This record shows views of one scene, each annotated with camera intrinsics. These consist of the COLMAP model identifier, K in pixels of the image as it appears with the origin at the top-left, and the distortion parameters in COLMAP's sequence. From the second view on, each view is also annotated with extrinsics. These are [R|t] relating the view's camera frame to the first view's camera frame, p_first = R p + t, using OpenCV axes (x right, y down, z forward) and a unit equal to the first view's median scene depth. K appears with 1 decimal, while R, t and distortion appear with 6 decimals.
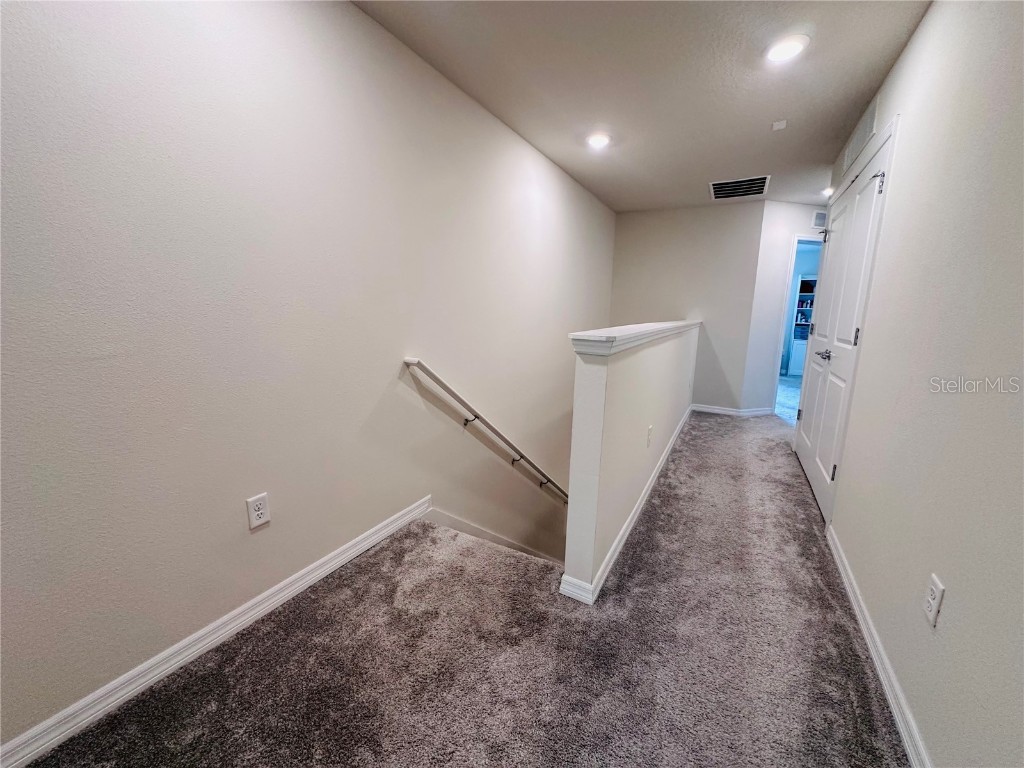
lens RADIAL K [[409.3, 0, 513.6], [0, 409.3, 384.4], [0, 0, 1]] dist [-0.004342, -0.000175]
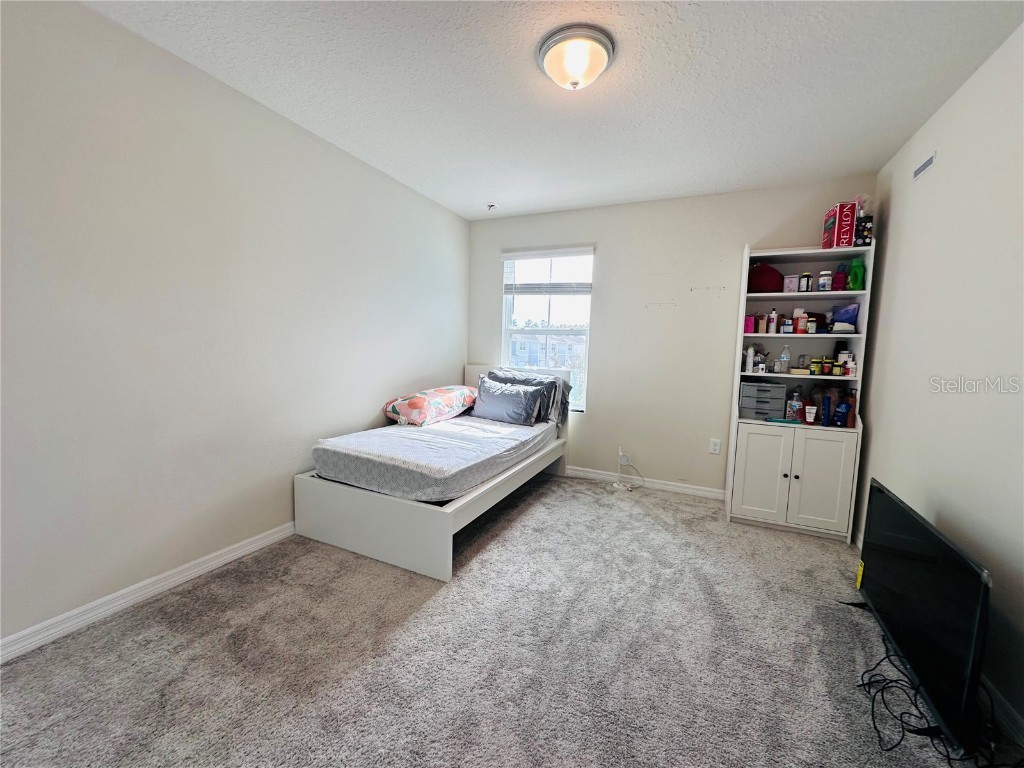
lens RADIAL K [[409.3, 0, 509.1], [0, 409.3, 385.2], [0, 0, 1]] dist [-0.004342, -0.000175]
pose [[0.996468, 0.013494, 0.082879, 0.457652], [-0.005536, 0.995413, -0.095507, -0.104939], [-0.083788, 0.094711, 0.991972, 0.662135]]
